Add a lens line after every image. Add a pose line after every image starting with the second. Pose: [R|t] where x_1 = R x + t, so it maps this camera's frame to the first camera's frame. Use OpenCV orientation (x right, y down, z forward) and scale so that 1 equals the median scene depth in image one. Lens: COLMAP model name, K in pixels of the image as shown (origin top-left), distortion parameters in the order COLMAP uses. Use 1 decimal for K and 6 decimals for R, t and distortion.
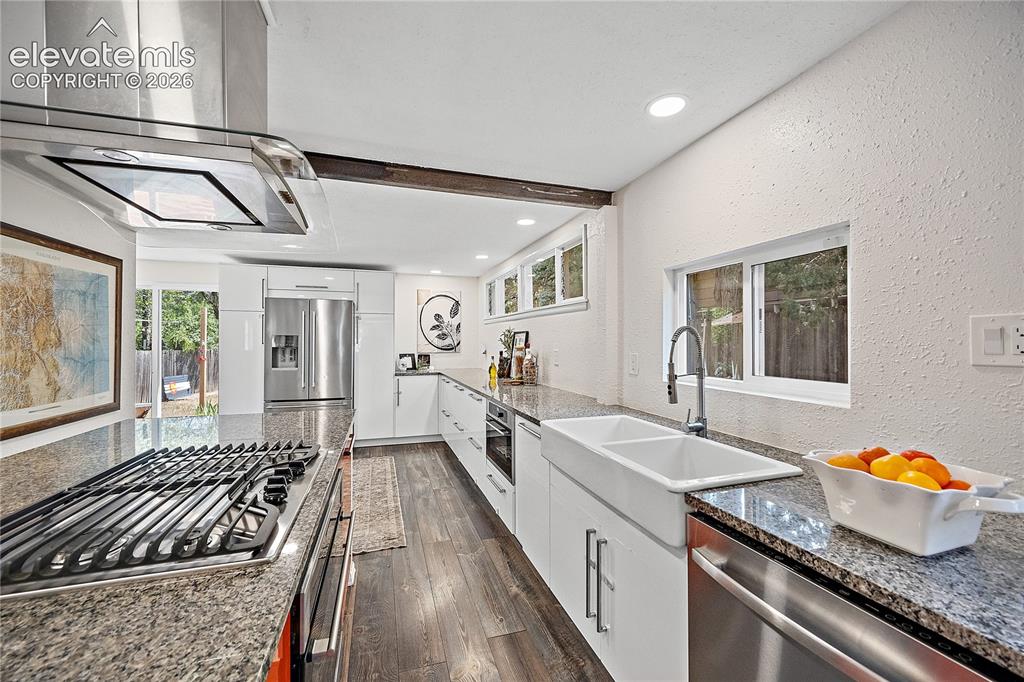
lens RADIAL K [[401.3, 0, 508.7], [0, 401.3, 339.9], [0, 0, 1]] dist [-0.001855, 0.000355]
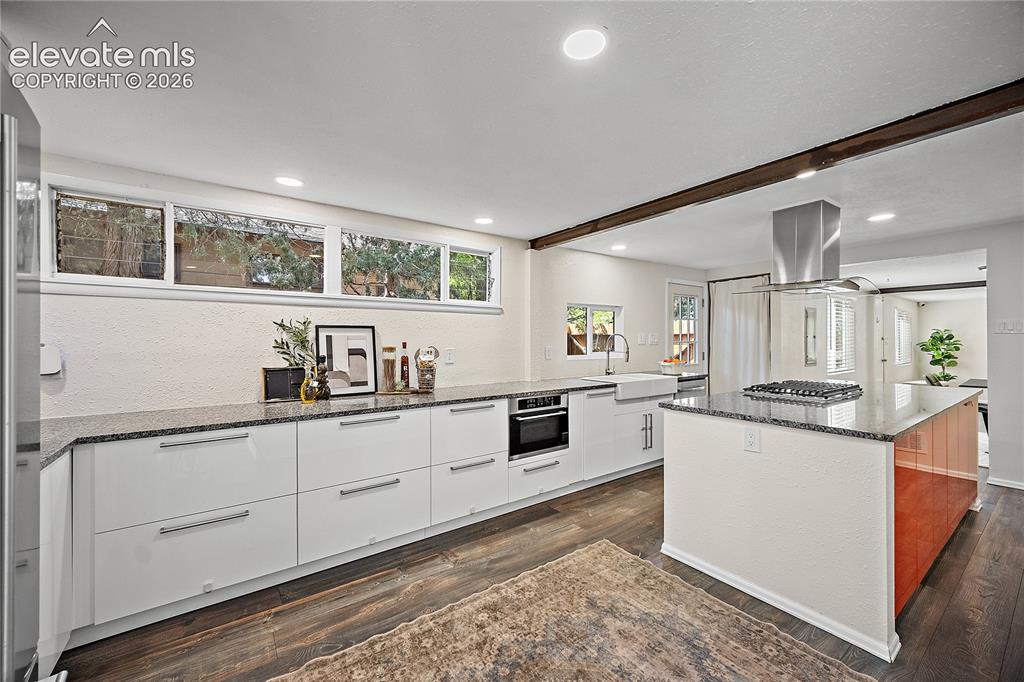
lens RADIAL K [[402.7, 0, 505.7], [0, 402.7, 340.6], [0, 0, 1]] dist [-0.001359, -0.000037]
pose [[-0.296460, -0.002212, 0.955043, -0.715897], [-0.001698, 0.999997, 0.001789, 0.002587], [-0.955044, -0.001092, -0.296463, 0.952997]]
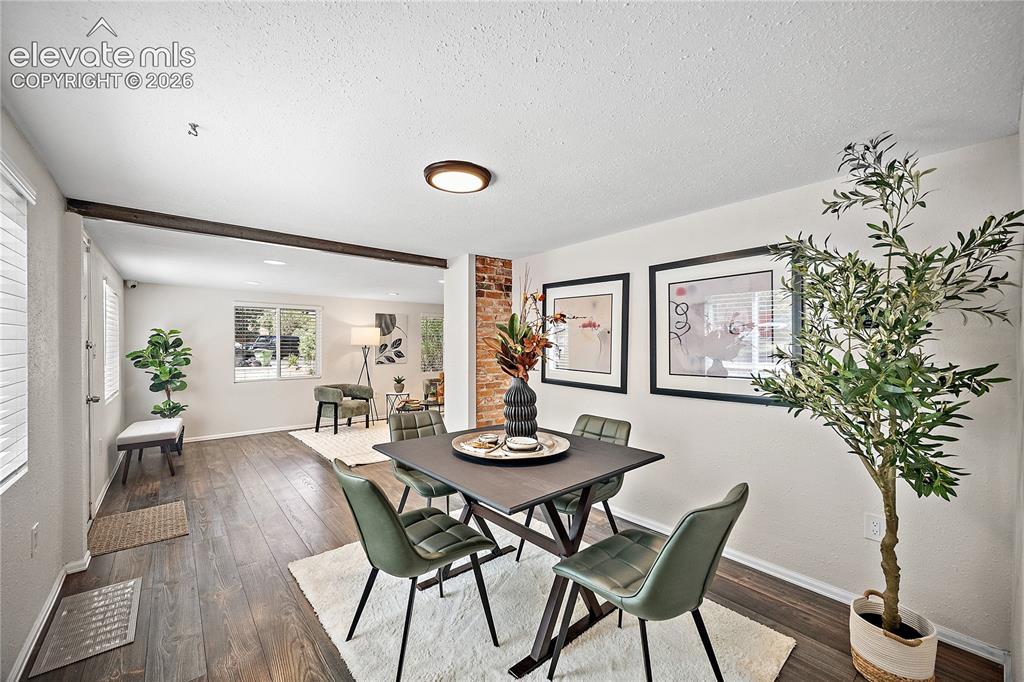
lens RADIAL K [[395.9, 0, 515.1], [0, 395.9, 349.3], [0, 0, 1]] dist [-0.022720, -0.000064]
pose [[-0.918942, -0.004430, -0.394369, 0.063887], [-0.004452, 0.999990, -0.000859, 0.001329], [0.394369, 0.000966, -0.918952, -0.261488]]
